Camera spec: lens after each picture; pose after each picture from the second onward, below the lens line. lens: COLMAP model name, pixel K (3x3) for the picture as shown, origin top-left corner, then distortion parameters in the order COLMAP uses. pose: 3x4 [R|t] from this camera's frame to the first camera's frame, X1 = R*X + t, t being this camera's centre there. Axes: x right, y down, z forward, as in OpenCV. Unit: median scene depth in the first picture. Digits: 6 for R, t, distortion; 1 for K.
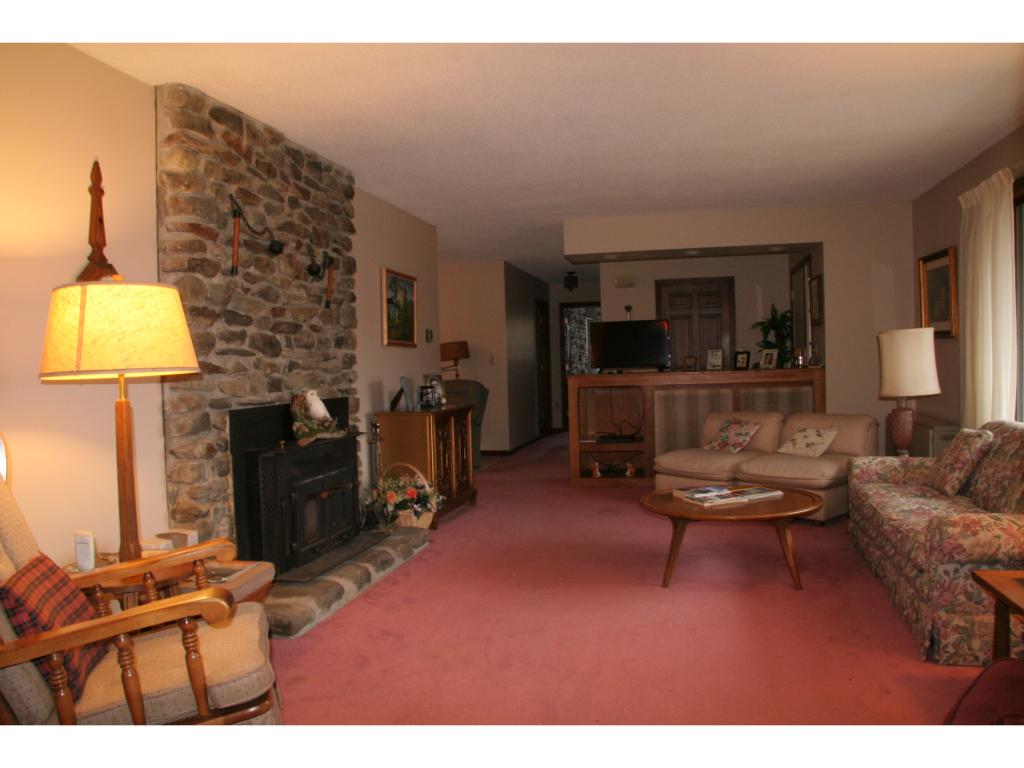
lens RADIAL K [[771.1, 0, 511.9], [0, 771.1, 383.6], [0, 0, 1]] dist [-0.112173, 0.029679]
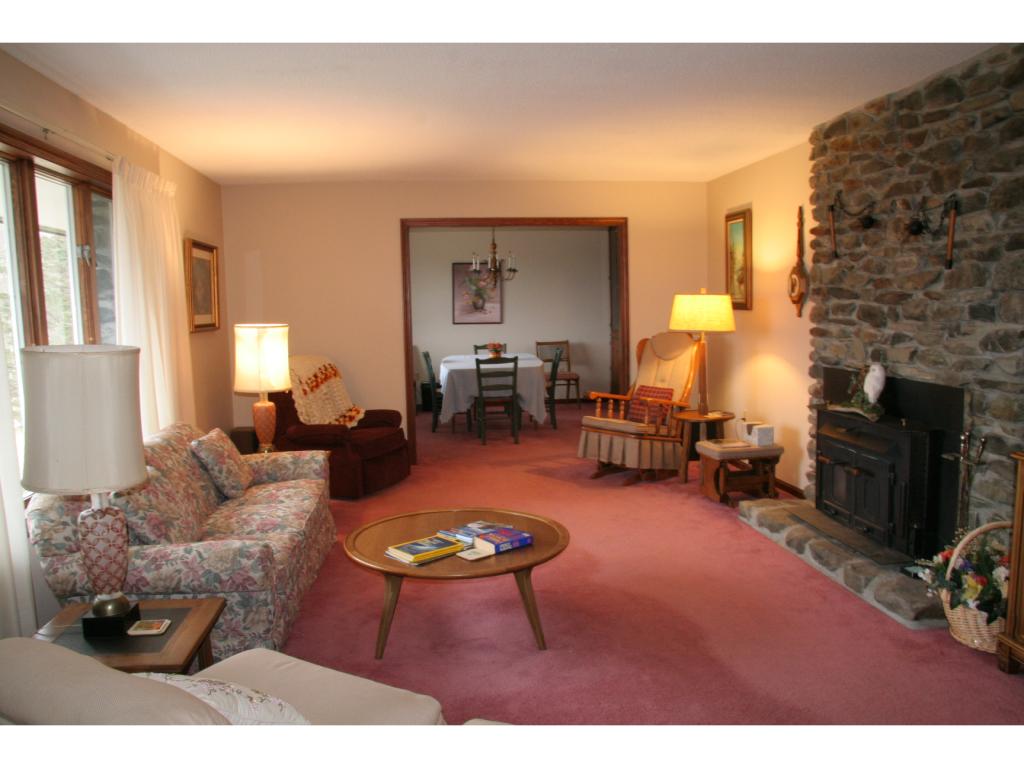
lens RADIAL K [[771.1, 0, 512.1], [0, 771.1, 385.6], [0, 0, 1]] dist [-0.112173, 0.029679]
pose [[-0.944502, 0.085584, -0.317162, 0.475896], [0.041756, 0.988913, 0.142502, -0.120996], [0.325842, 0.121350, -0.937604, 1.778156]]
